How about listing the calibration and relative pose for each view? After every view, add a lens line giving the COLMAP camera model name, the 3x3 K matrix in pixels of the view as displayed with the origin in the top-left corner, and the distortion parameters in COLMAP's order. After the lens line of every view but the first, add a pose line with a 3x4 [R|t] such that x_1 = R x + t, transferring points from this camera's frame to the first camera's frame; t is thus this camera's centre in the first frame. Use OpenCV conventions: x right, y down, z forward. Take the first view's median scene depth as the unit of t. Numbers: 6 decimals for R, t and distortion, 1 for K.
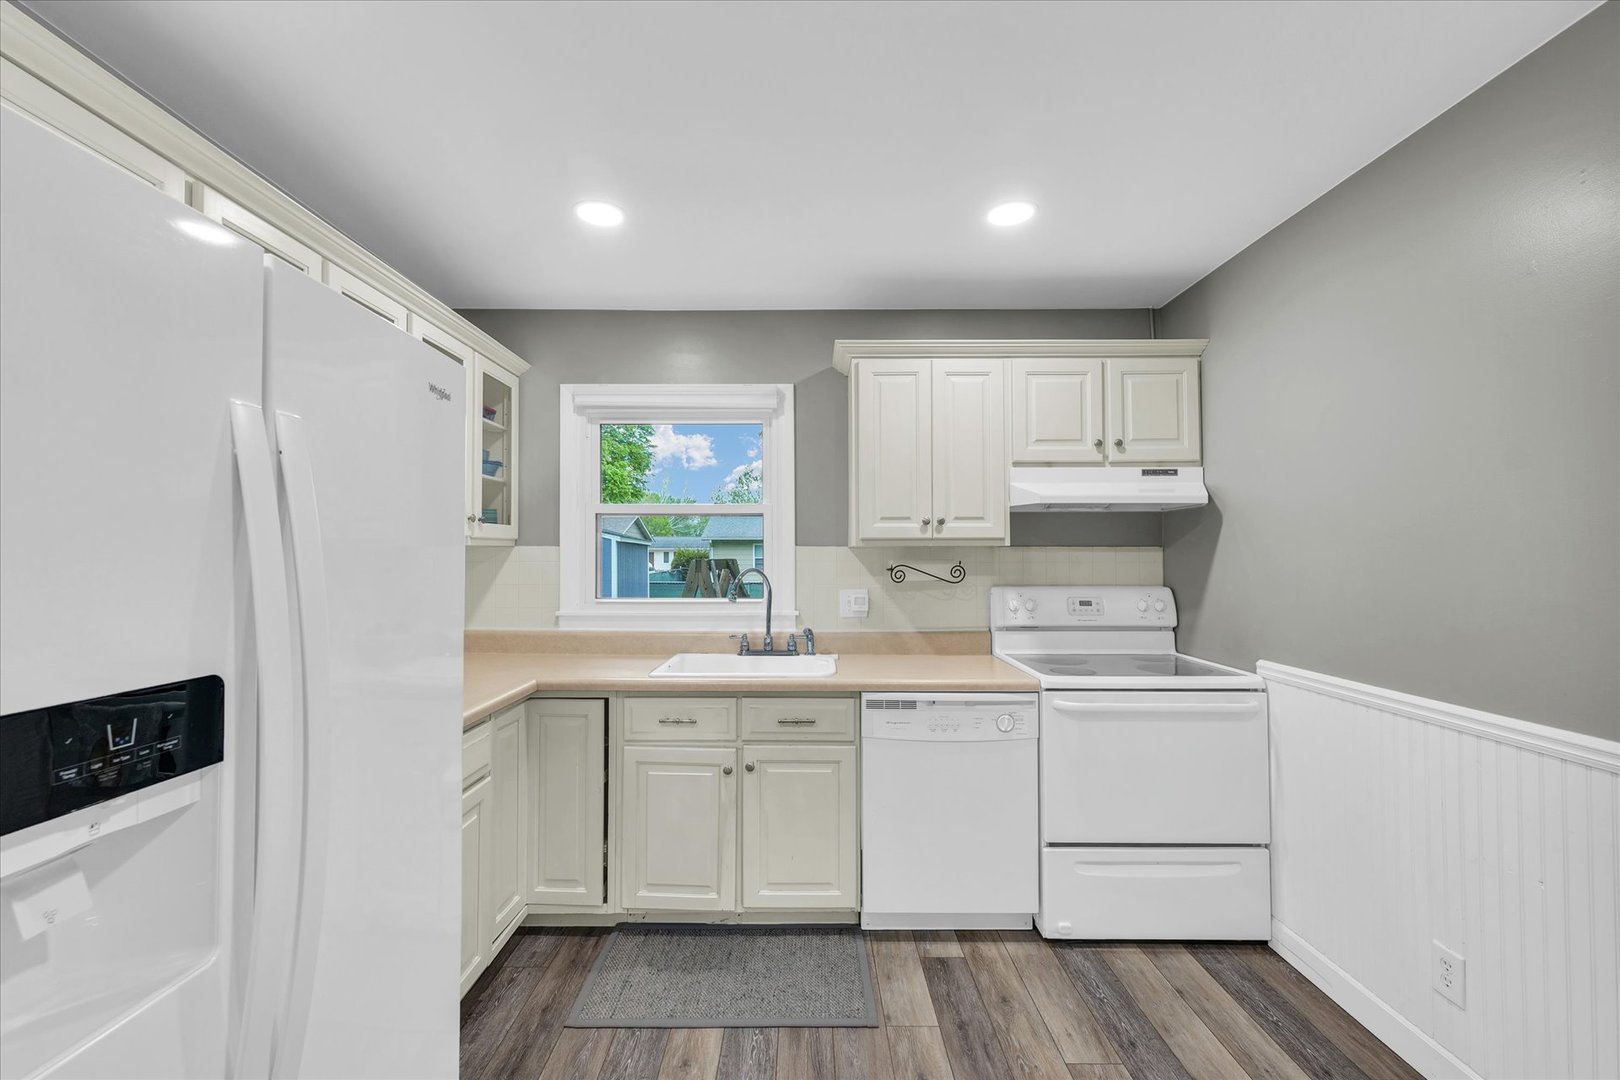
lens RADIAL K [[681.2, 0, 798.9], [0, 681.2, 539.0], [0, 0, 1]] dist [0.006628, -0.000976]
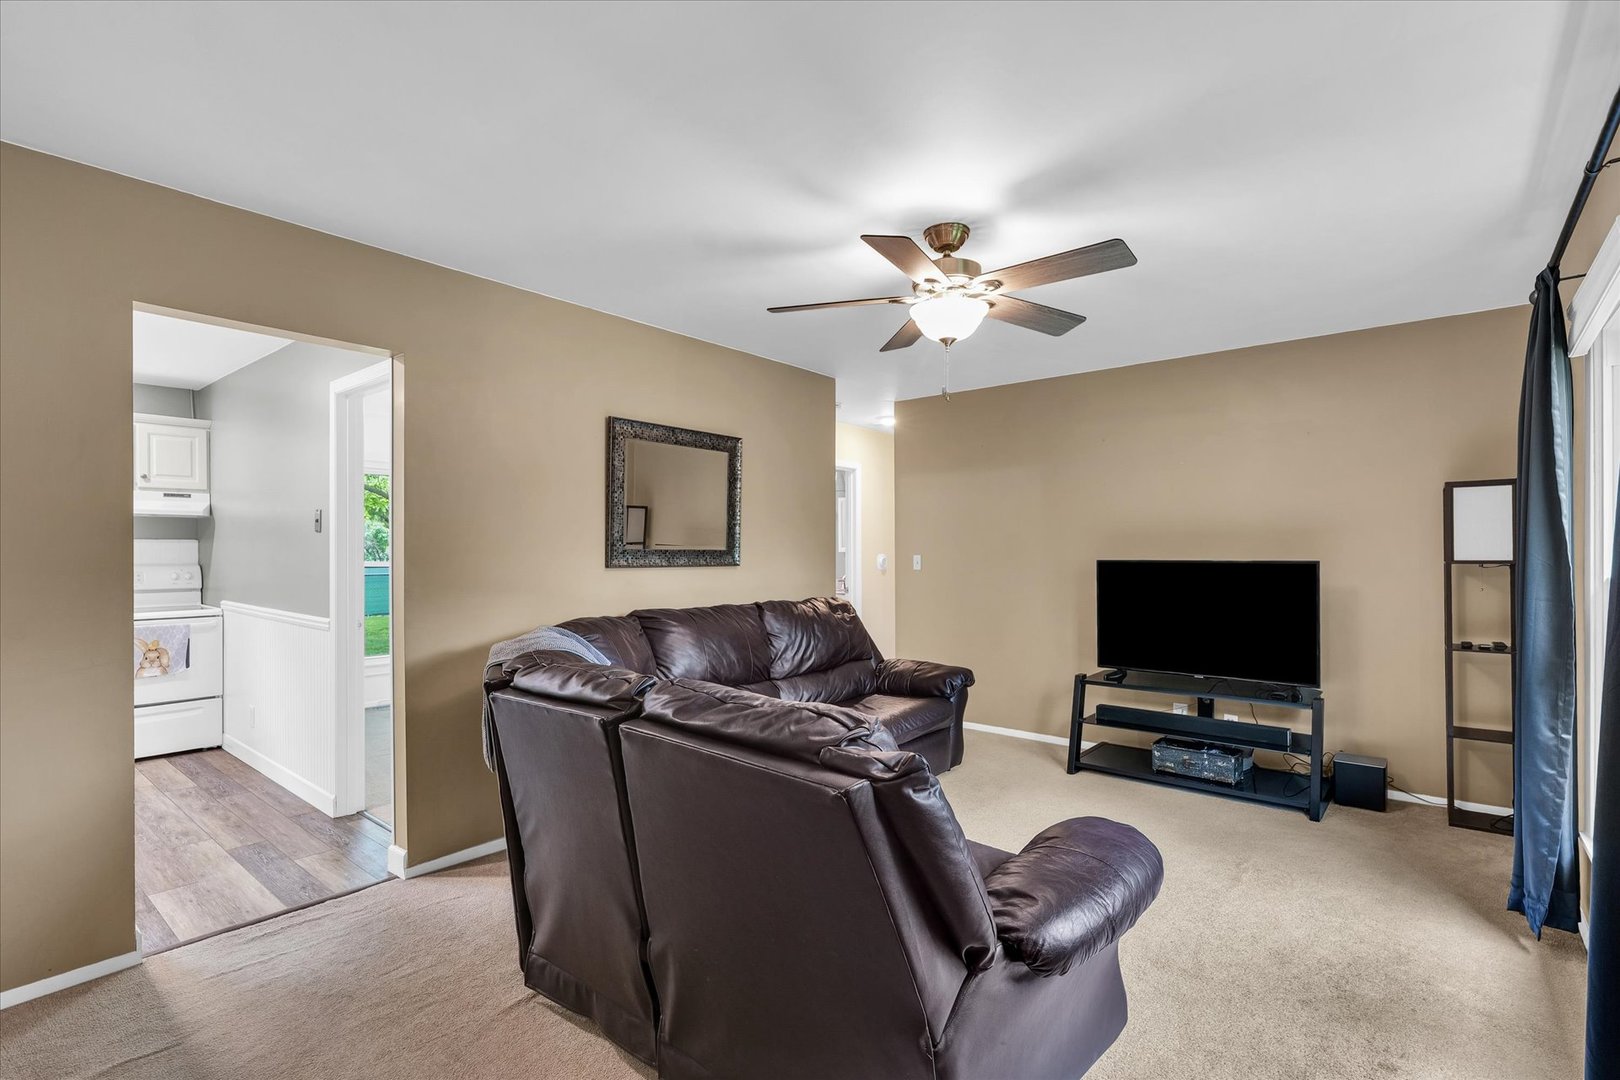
lens RADIAL K [[746.3, 0, 820.8], [0, 746.3, 546.6], [0, 0, 1]] dist [0.002150, 0.000017]
pose [[0.632278, 0.002442, 0.774738, 0.122843], [-0.017960, 0.999772, 0.011507, -0.024457], [-0.774533, -0.021190, 0.632178, -1.610889]]
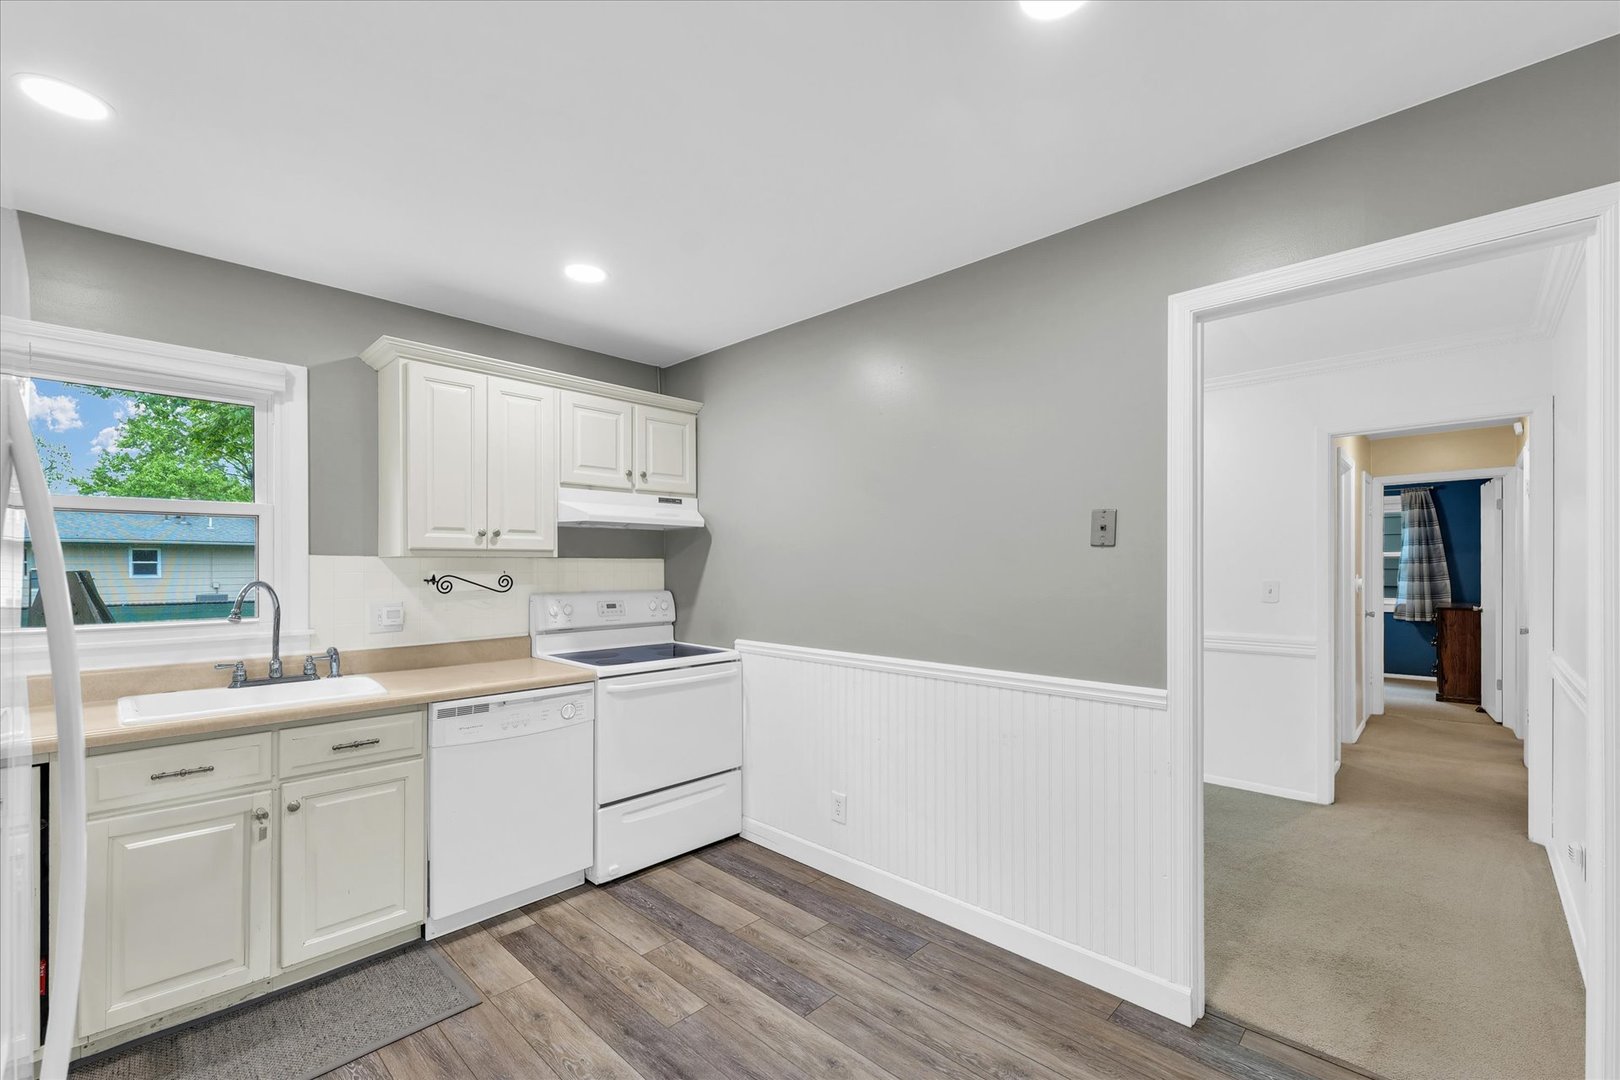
lens RADIAL K [[681.2, 0, 817.7], [0, 681.2, 562.8], [0, 0, 1]] dist [0.006628, -0.000976]
pose [[0.683591, 0.002653, 0.729860, -0.248477], [-0.016763, 0.999787, 0.012065, -0.001820], [-0.729673, -0.020482, 0.683490, -0.088507]]
